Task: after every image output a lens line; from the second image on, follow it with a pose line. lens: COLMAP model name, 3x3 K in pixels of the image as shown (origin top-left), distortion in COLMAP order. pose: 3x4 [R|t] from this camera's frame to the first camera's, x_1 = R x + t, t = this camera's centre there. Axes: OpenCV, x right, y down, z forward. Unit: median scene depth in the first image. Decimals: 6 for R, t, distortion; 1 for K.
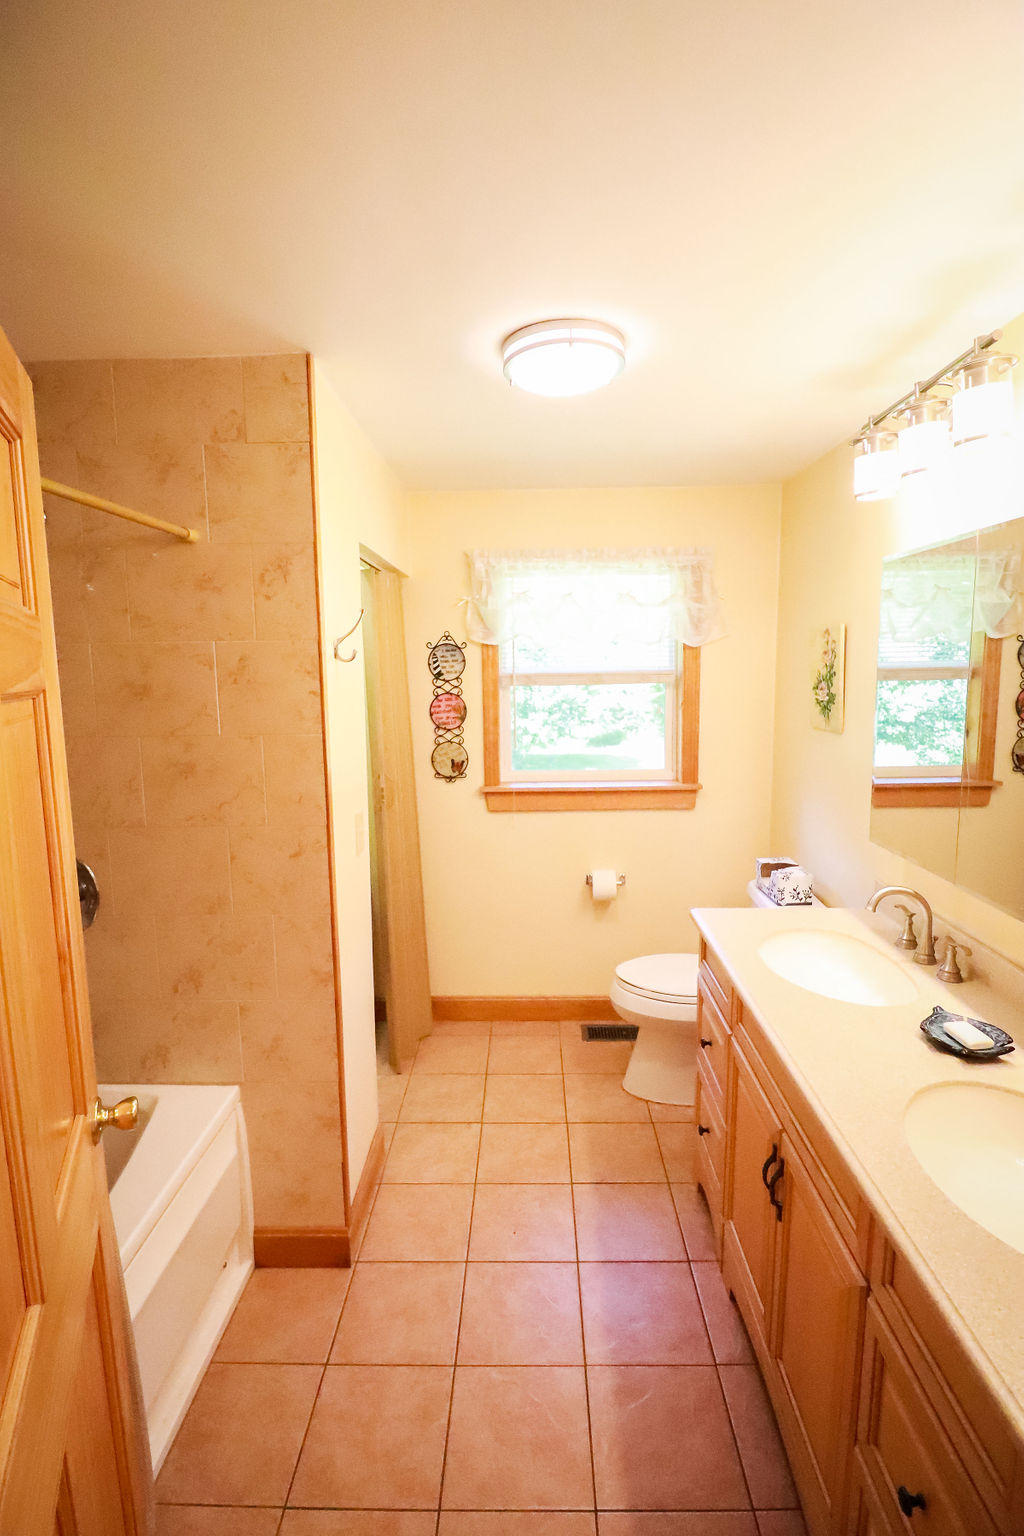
lens RADIAL K [[714.7, 0, 515.1], [0, 714.7, 752.3], [0, 0, 1]] dist [-0.002131, -0.000357]
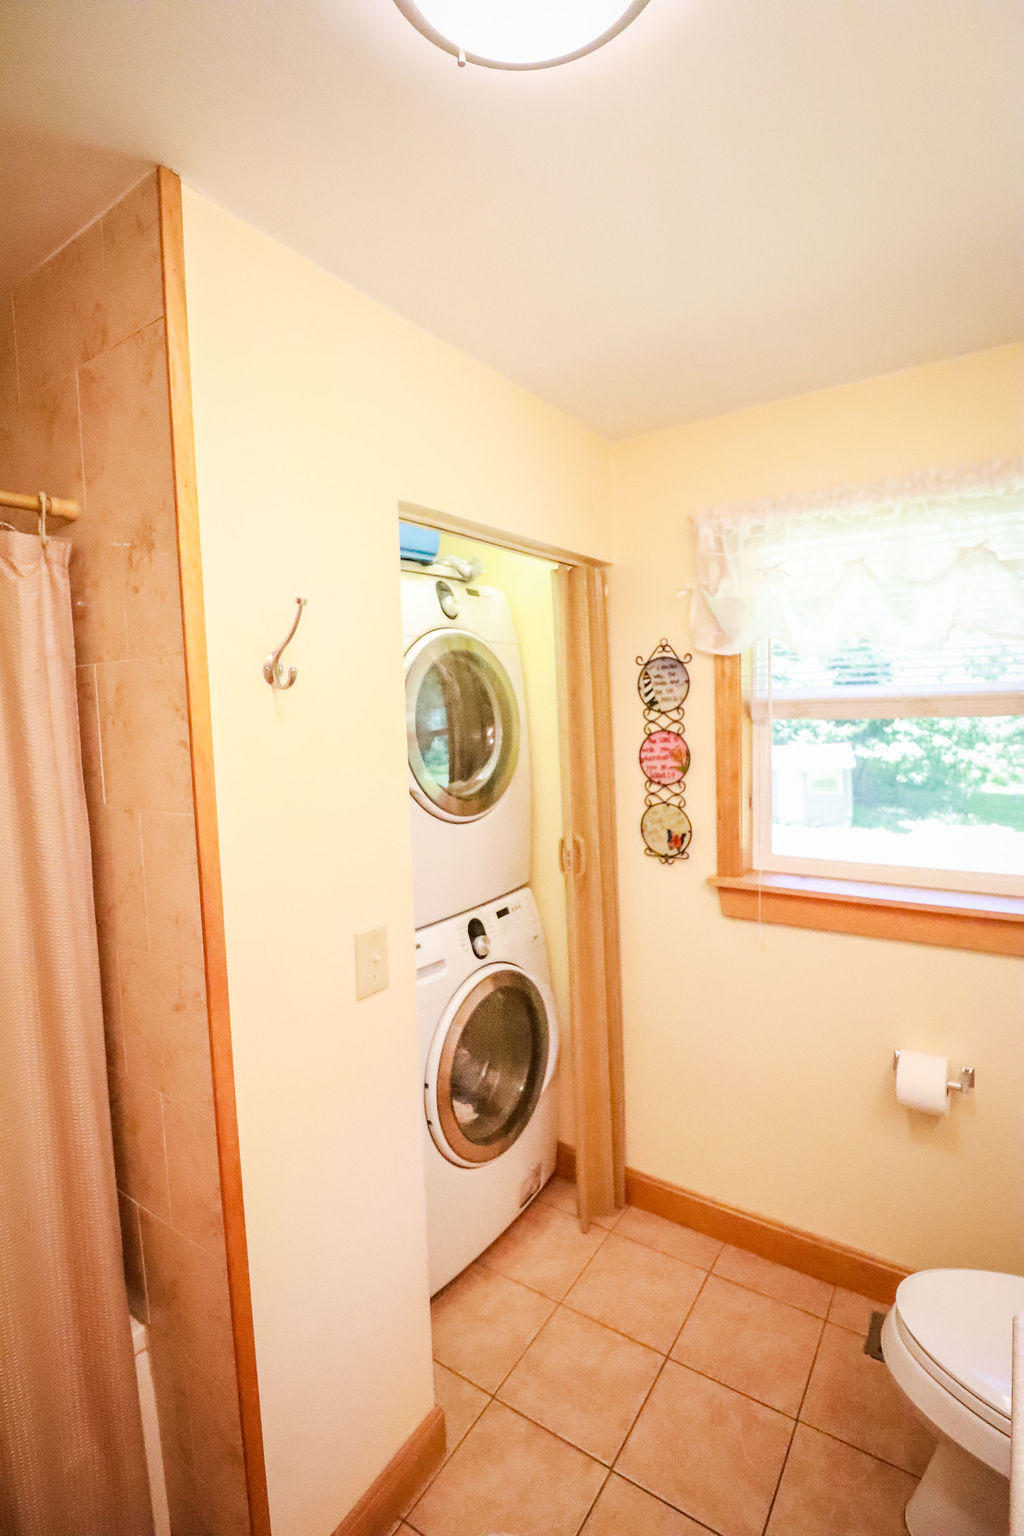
lens RADIAL K [[714.7, 0, 515.1], [0, 714.7, 752.3], [0, 0, 1]] dist [-0.002131, -0.000357]
pose [[0.843308, 0.026219, -0.536791, 0.147705], [-0.044311, 0.998801, -0.020828, -0.042383], [0.535601, 0.041351, 0.843458, 0.361852]]
